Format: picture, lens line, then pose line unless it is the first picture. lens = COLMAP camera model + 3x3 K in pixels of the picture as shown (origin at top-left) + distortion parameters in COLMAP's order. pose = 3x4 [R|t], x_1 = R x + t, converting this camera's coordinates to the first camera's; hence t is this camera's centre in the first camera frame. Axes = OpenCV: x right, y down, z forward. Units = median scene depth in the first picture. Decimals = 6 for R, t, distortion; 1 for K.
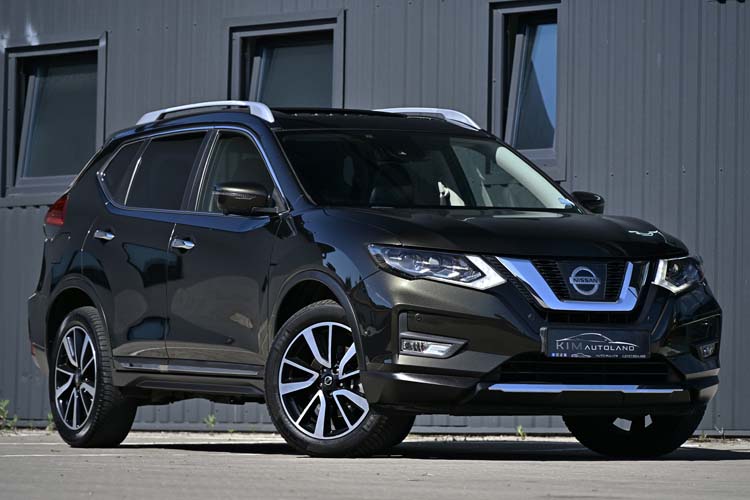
lens RADIAL K [[4280.3, 0, 374.9], [0, 4280.3, 248.4], [0, 0, 1]] dist [-0.598737, 0.000000]
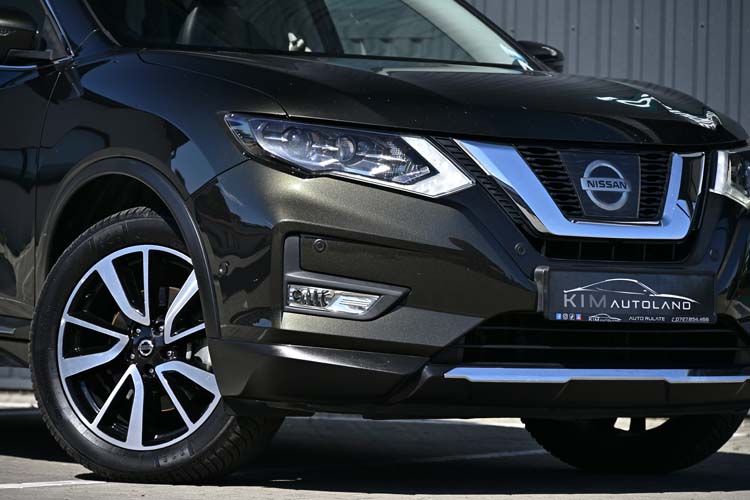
lens RADIAL K [[3514.4, 0, 373.6], [0, 3514.4, 250.5], [0, 0, 1]] dist [-0.140652, 0.000000]
pose [[0.994132, 0.016212, 0.106954, -0.031170], [-0.019283, 0.999429, 0.027744, 0.003871], [-0.106443, -0.029643, 0.993877, 0.534643]]
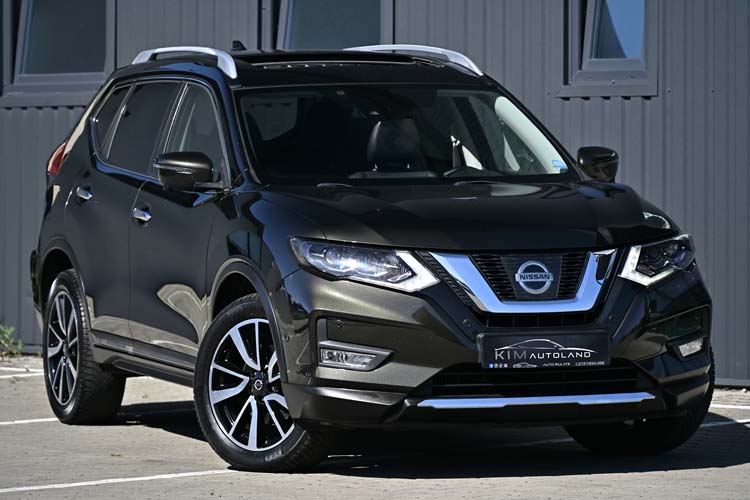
lens RADIAL K [[4280.3, 0, 375.5], [0, 4280.3, 251.6], [0, 0, 1]] dist [-0.598737, 0.000000]
pose [[0.990438, -0.010667, -0.137544, 0.136466], [0.020574, 0.997278, 0.070803, -0.059931], [0.136415, -0.072956, 0.987962, 0.128882]]
